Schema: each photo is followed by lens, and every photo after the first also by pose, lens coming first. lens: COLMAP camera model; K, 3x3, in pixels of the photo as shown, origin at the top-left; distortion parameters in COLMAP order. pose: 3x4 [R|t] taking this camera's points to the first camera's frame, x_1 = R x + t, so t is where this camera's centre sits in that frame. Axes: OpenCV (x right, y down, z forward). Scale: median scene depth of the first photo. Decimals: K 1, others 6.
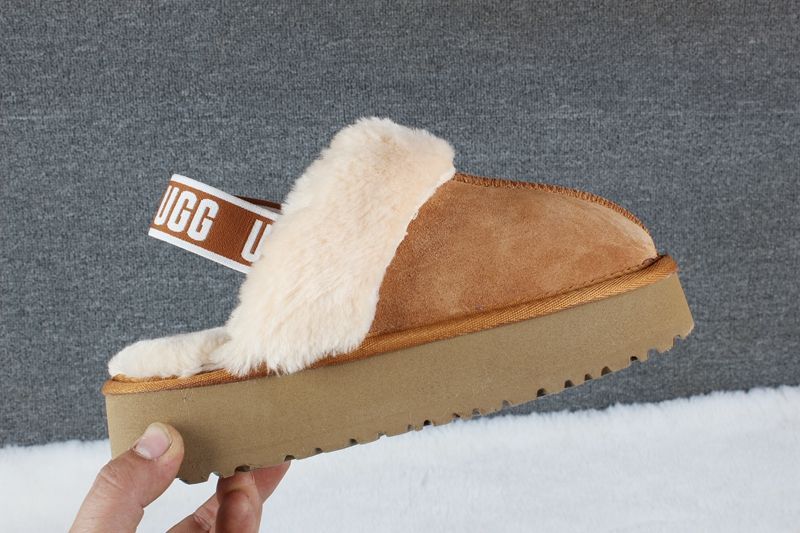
lens RADIAL K [[1063.2, 0, 406.3], [0, 1063.2, 235.4], [0, 0, 1]] dist [-0.048744, 0.000000]
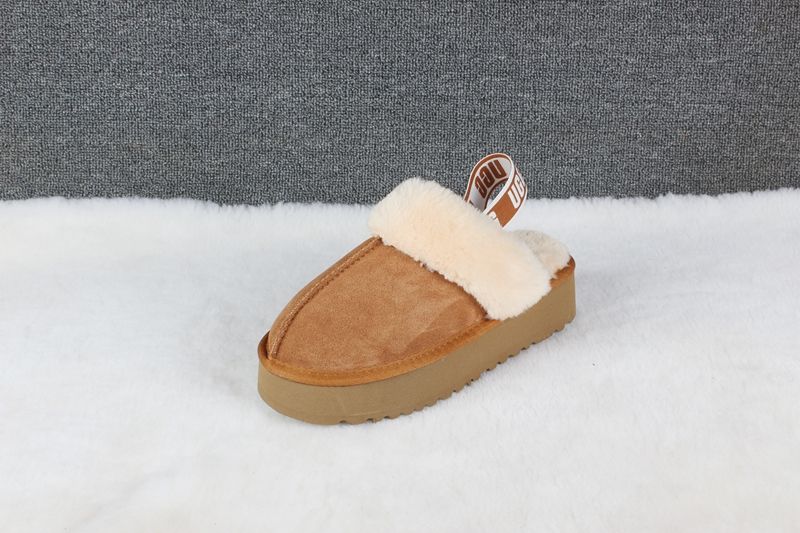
lens RADIAL K [[1209.9, 0, 400.6], [0, 1209.9, 252.5], [0, 0, 1]] dist [-0.015616, 0.000000]
pose [[0.997369, 0.050733, -0.051777, 0.032582], [-0.049291, 0.998370, 0.028754, 0.197086], [0.053151, -0.026127, 0.998245, -0.015356]]
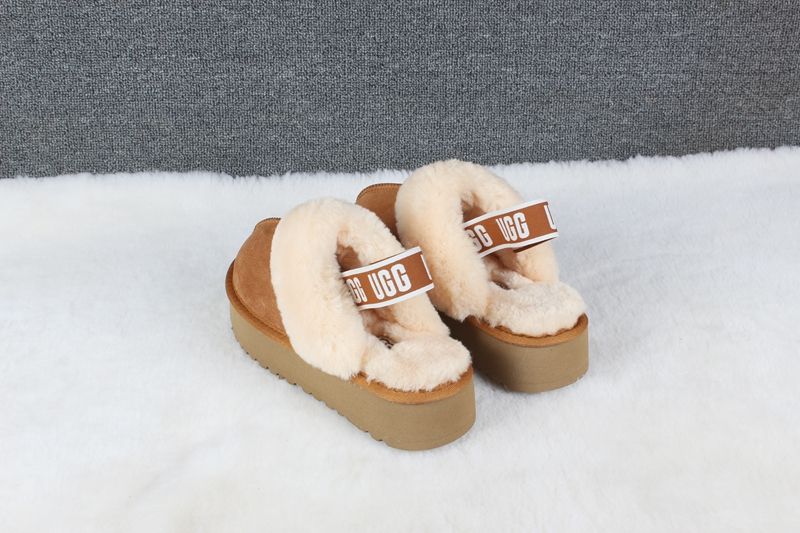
lens RADIAL K [[1147.5, 0, 406.7], [0, 1147.5, 269.3], [0, 0, 1]] dist [-0.030242, 0.000000]
pose [[0.999408, 0.029375, -0.017903, 0.008193], [-0.026677, 0.990381, 0.135772, 0.129621], [0.021719, -0.135214, 0.990578, -0.067583]]
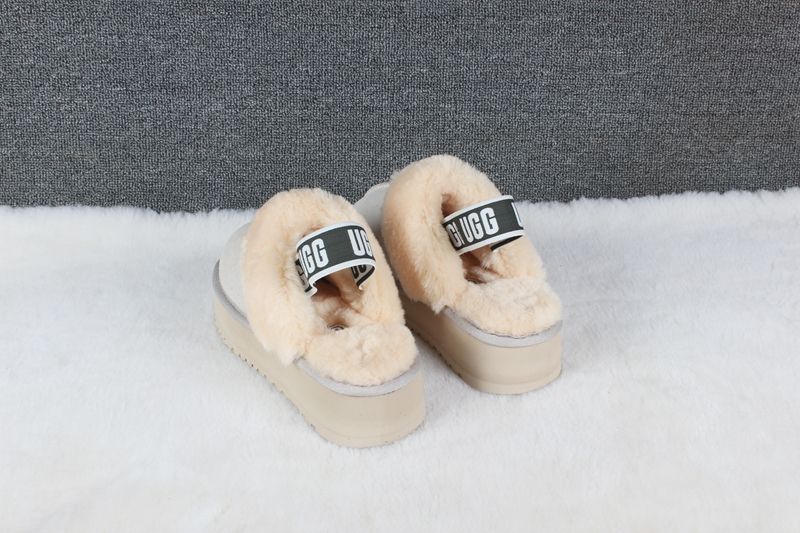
lens RADIAL K [[1063.2, 0, 407.5], [0, 1063.2, 259.5], [0, 0, 1]] dist [-0.048744, 0.000000]
pose [[0.998840, 0.044826, -0.017602, 0.066307], [-0.043167, 0.995411, 0.085404, 0.145099], [0.021350, -0.084545, 0.996191, 0.057832]]
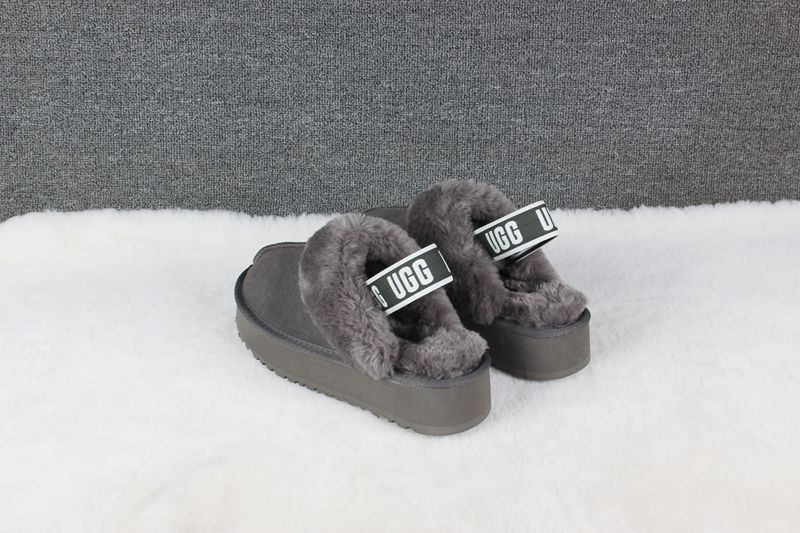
lens RADIAL K [[1147.5, 0, 401.5], [0, 1147.5, 257.5], [0, 0, 1]] dist [-0.030242, 0.000000]
pose [[0.997619, 0.052514, -0.044715, 0.022575], [-0.049868, 0.997048, 0.058381, 0.161647], [0.047649, -0.056012, 0.997292, -0.108460]]
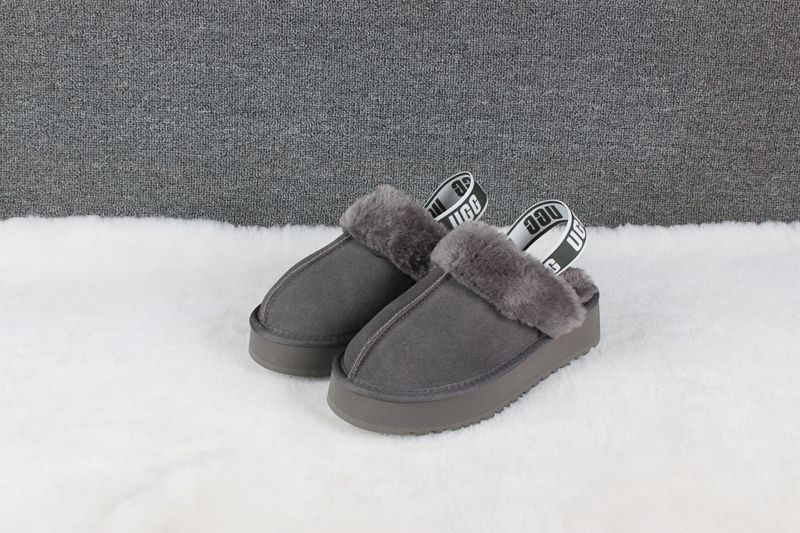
lens RADIAL K [[1147.5, 0, 403.9], [0, 1147.5, 251.0], [0, 0, 1]] dist [-0.030242, 0.000000]
pose [[0.996742, 0.071961, -0.036417, 0.029622], [-0.070849, 0.997007, 0.030954, 0.172119], [0.038536, -0.028273, 0.998857, -0.103837]]
